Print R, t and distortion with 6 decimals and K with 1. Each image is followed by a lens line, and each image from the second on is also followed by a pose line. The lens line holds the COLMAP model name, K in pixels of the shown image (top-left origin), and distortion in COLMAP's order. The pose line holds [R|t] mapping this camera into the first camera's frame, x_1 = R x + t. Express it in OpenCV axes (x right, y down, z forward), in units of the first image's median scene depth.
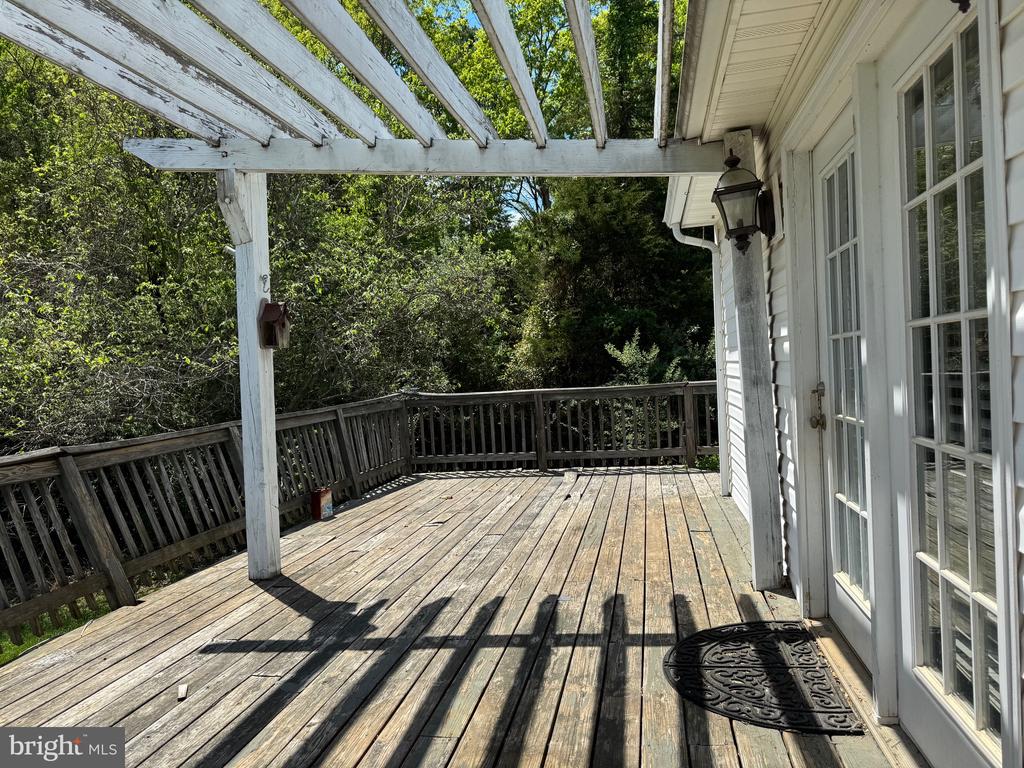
lens RADIAL K [[726.1, 0, 513.7], [0, 726.1, 387.7], [0, 0, 1]] dist [0.066273, -0.077946]
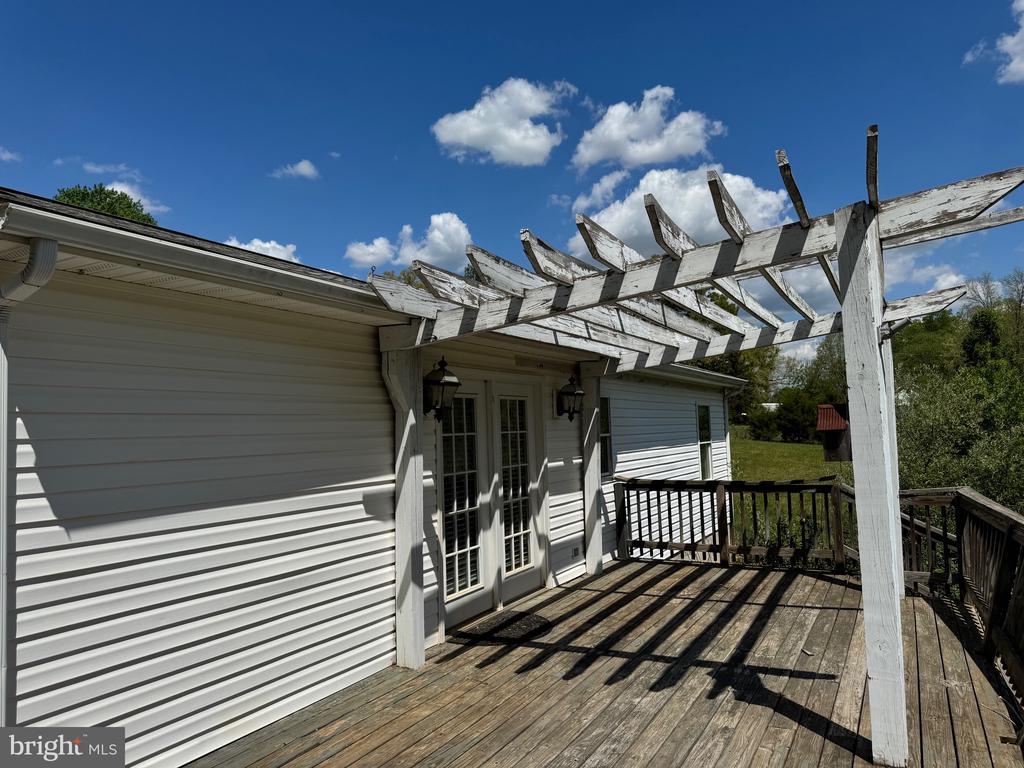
lens RADIAL K [[726.1, 0, 511.7], [0, 726.1, 383.8], [0, 0, 1]] dist [0.066273, -0.077946]
pose [[-0.948463, 0.102561, 0.299832, -0.307870], [0.089865, 0.994386, -0.055870, -0.162864], [-0.303879, -0.026046, -0.952355, 2.429739]]
